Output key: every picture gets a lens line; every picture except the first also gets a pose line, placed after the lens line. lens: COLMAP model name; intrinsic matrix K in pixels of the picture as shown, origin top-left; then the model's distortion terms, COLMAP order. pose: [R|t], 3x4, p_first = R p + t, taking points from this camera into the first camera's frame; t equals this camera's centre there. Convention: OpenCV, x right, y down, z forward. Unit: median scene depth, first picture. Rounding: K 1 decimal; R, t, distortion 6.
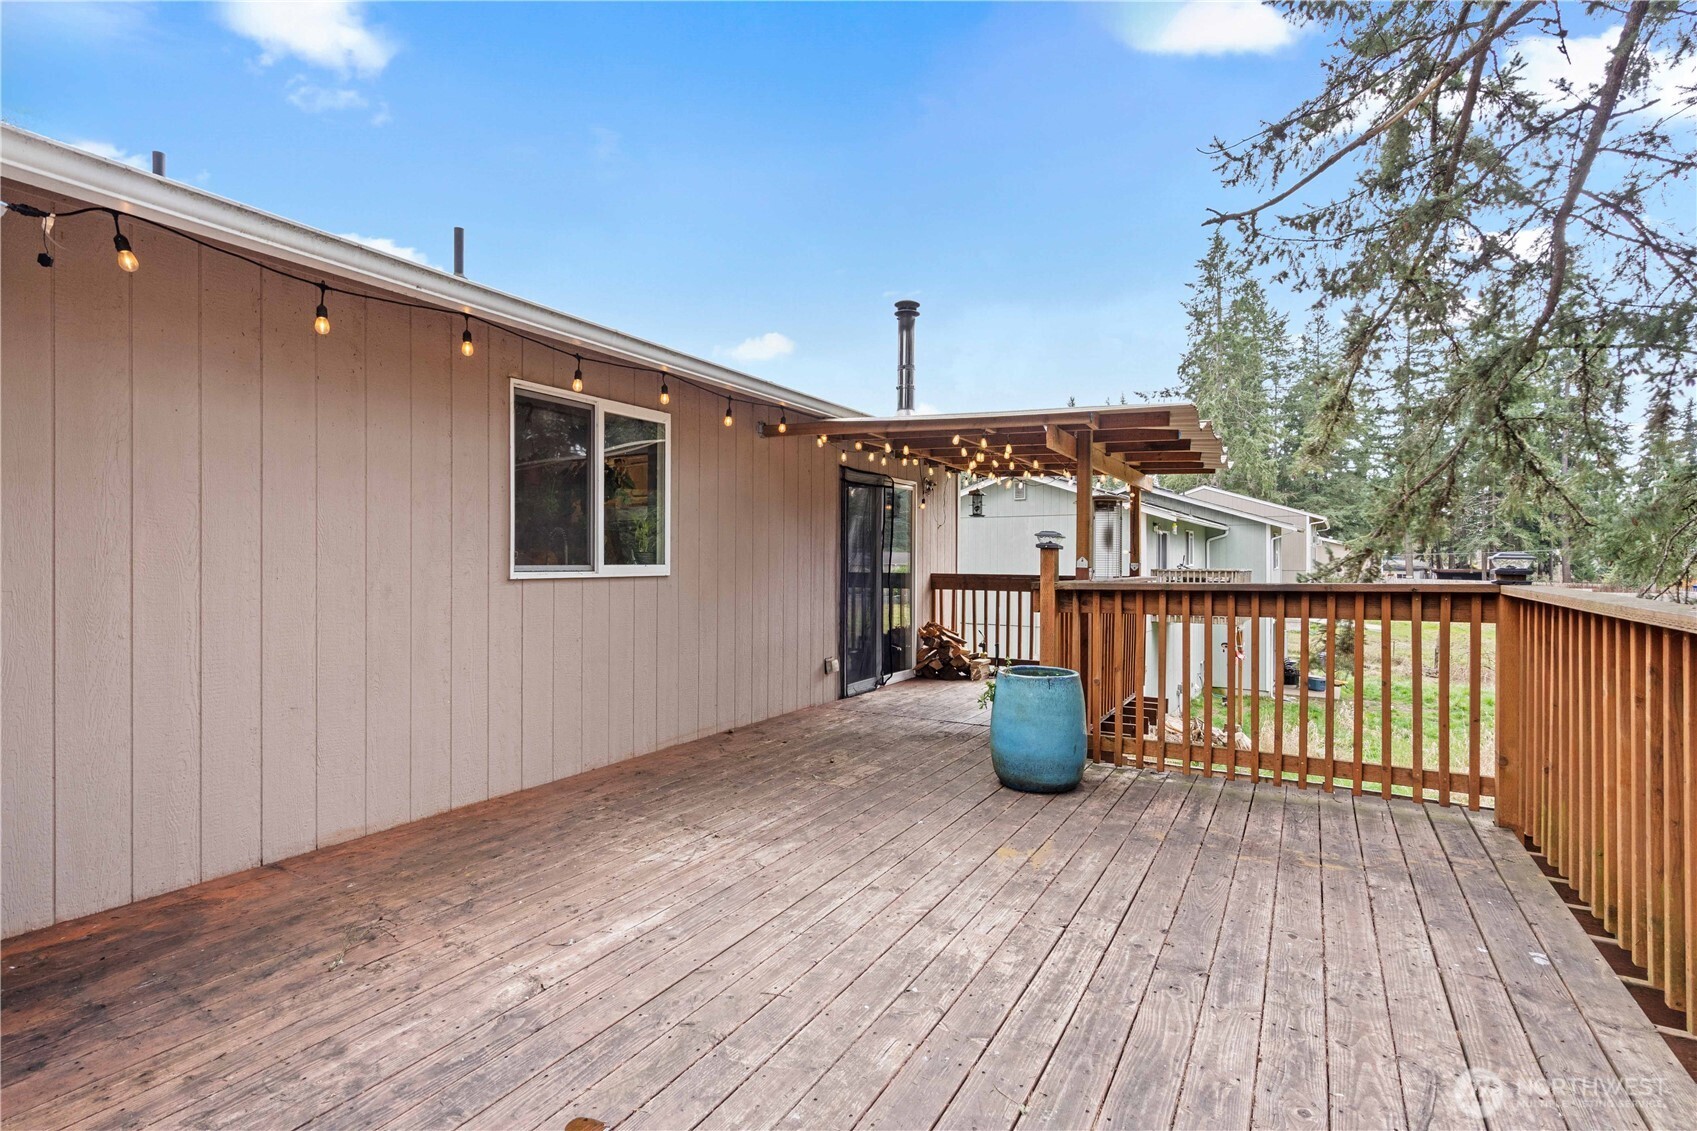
lens RADIAL K [[777.5, 0, 838.2], [0, 777.5, 557.4], [0, 0, 1]] dist [-0.004947, 0.003191]
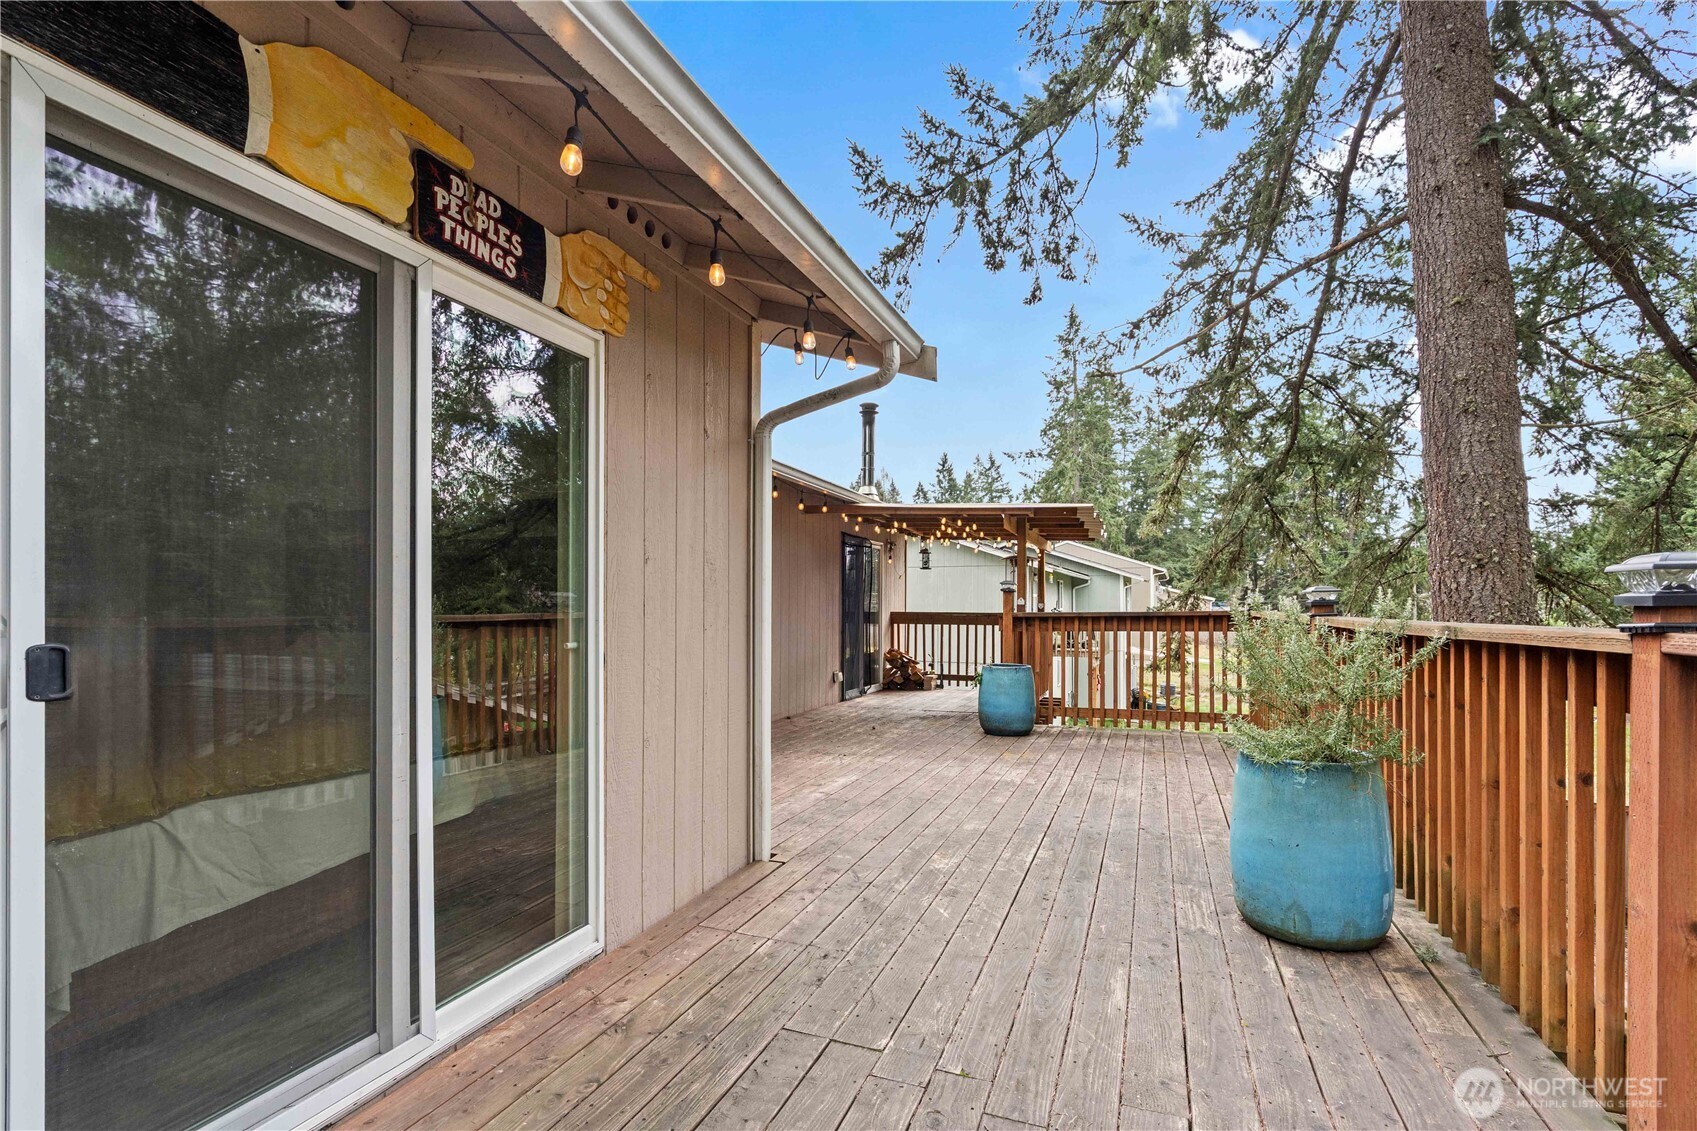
lens RADIAL K [[777.5, 0, 842.5], [0, 777.5, 589.1], [0, 0, 1]] dist [-0.004947, 0.003191]
pose [[0.986214, 0.003582, 0.165437, -0.203728], [-0.000249, 0.999797, -0.020162, 0.009972], [-0.165475, 0.019843, 0.986014, -0.325671]]
